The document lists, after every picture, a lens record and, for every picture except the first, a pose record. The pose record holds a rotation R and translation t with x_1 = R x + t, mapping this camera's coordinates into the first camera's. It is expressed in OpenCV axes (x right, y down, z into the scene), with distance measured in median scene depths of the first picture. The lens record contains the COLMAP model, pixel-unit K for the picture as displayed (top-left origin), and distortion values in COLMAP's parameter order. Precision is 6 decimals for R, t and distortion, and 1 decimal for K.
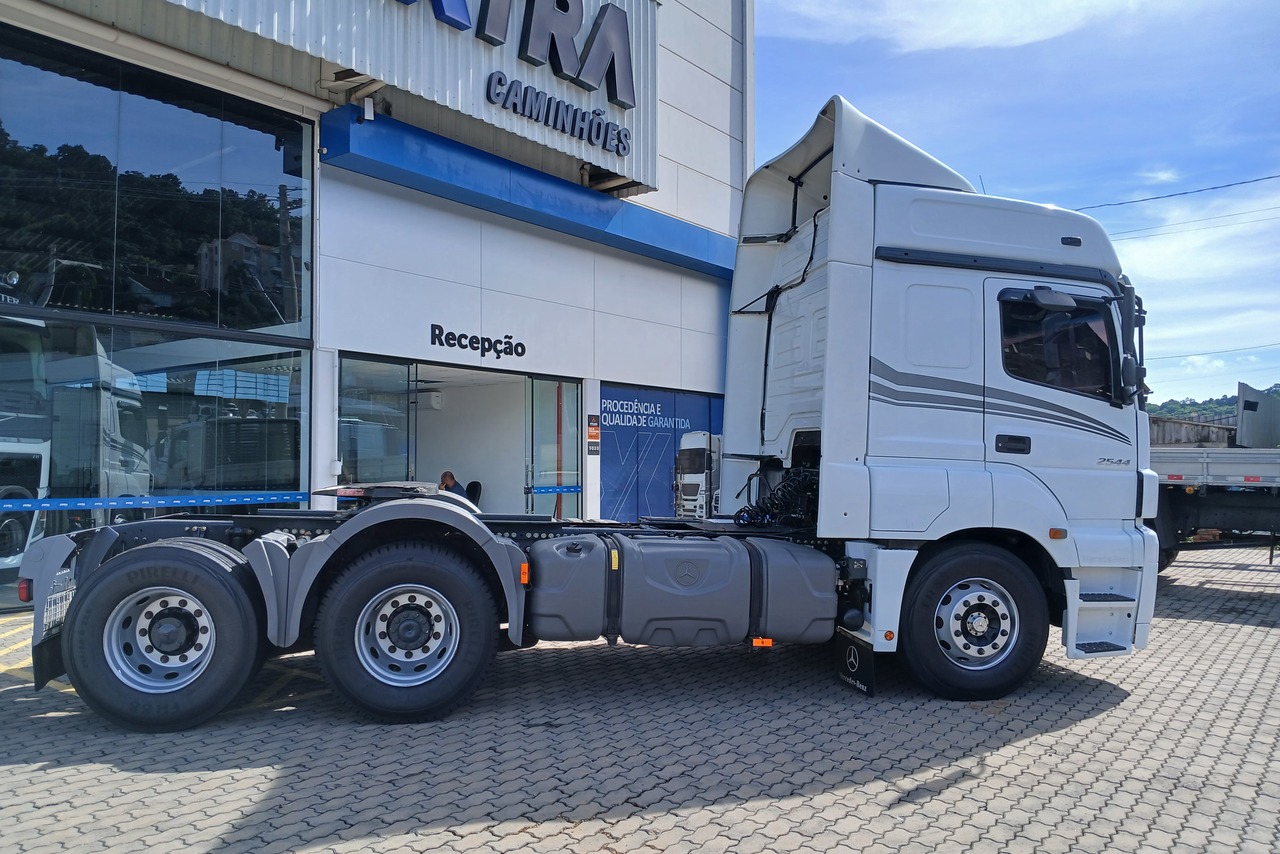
lens RADIAL K [[977.0, 0, 636.6], [0, 977.0, 426.2], [0, 0, 1]] dist [0.087892, -0.179550]
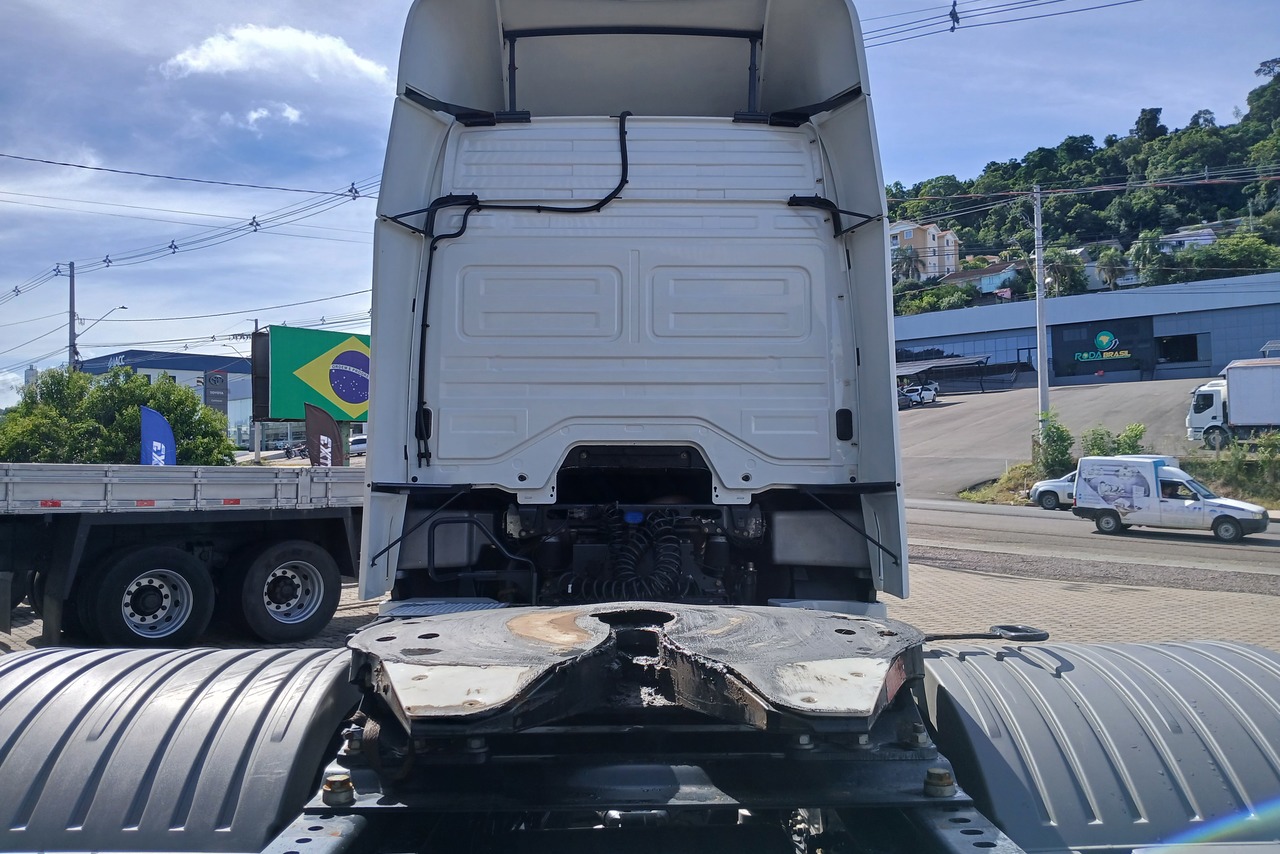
lens RADIAL K [[985.8, 0, 641.7], [0, 985.8, 431.5], [0, 0, 1]] dist [0.084801, -0.181197]
pose [[0.170617, 0.032512, 0.984801, -0.412548], [-0.024333, 0.999290, -0.028775, 0.012467], [-0.985037, -0.019054, 0.171287, 0.781563]]
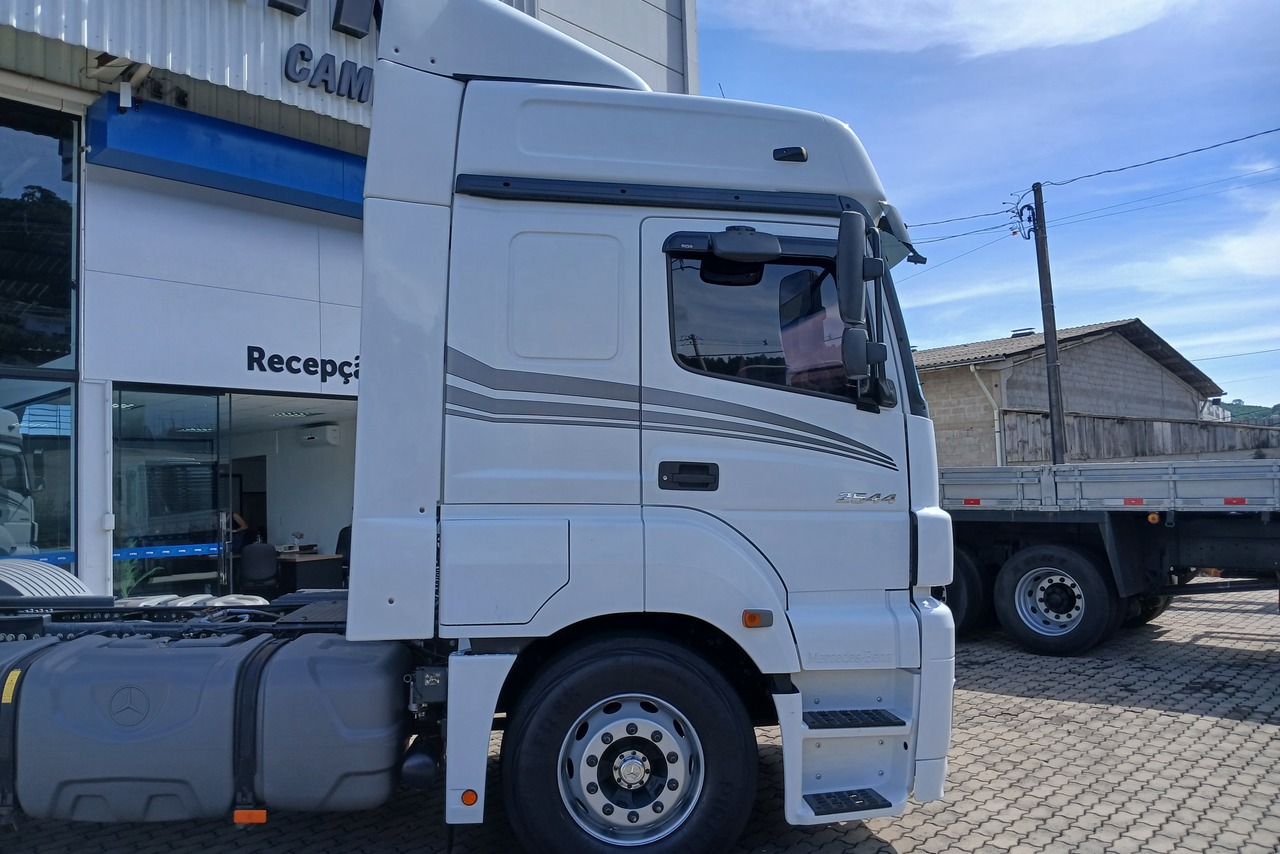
lens RADIAL K [[977.0, 0, 636.6], [0, 977.0, 426.2], [0, 0, 1]] dist [0.087892, -0.179550]
pose [[0.995289, -0.039528, -0.088523, 0.314836], [0.037212, 0.998924, -0.027660, 0.001865], [0.089521, 0.024236, 0.995690, 0.290575]]
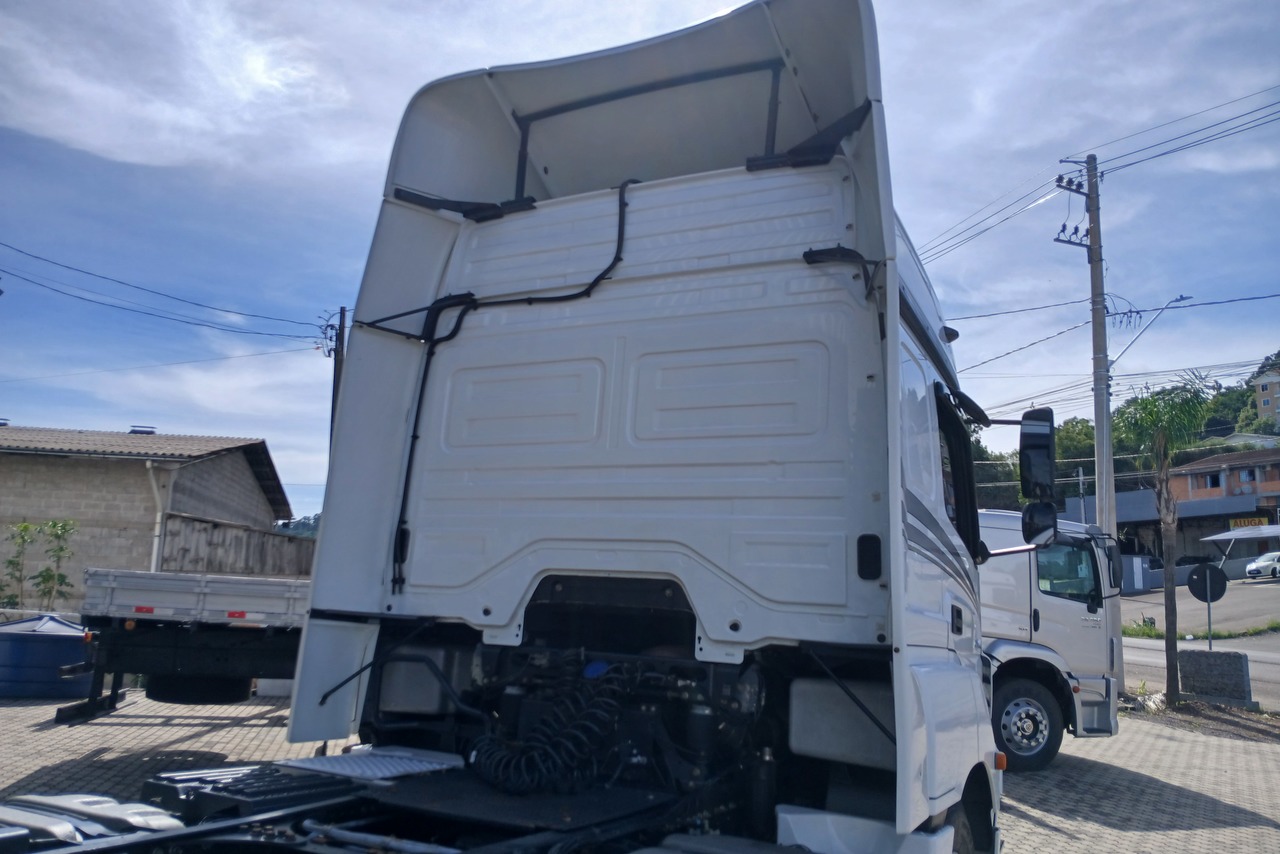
lens RADIAL K [[977.0, 0, 636.6], [0, 977.0, 426.2], [0, 0, 1]] dist [0.087892, -0.179550]
pose [[0.616187, 0.157120, 0.771769, -0.198682], [-0.063582, 0.986625, -0.150096, 0.002492], [-0.785029, 0.043416, 0.617935, 0.589681]]
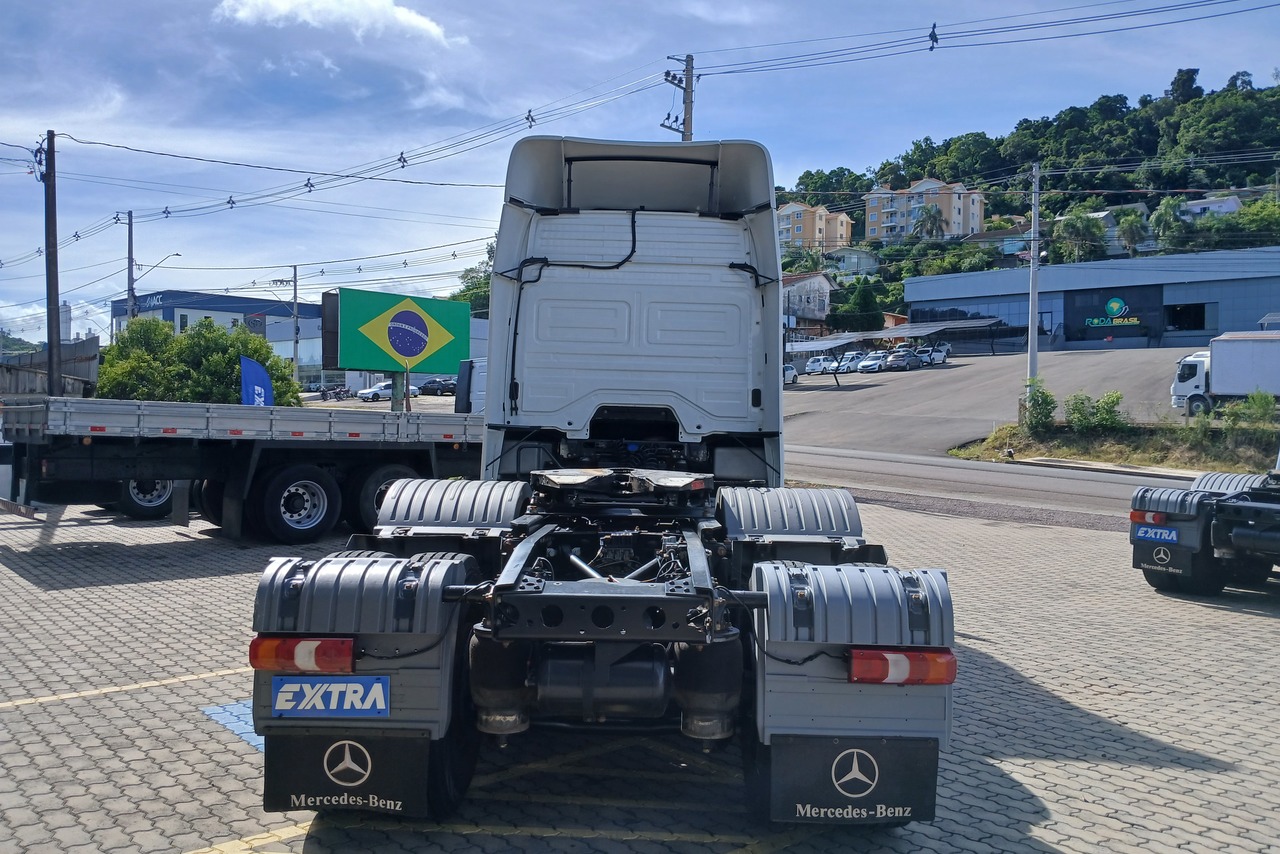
lens RADIAL K [[985.8, 0, 641.7], [0, 985.8, 431.5], [0, 0, 1]] dist [0.084801, -0.181197]
pose [[0.190359, -0.011492, 0.981647, -0.821999], [-0.052304, 0.998393, 0.021831, 0.007149], [-0.980320, -0.055499, 0.189452, 0.687604]]
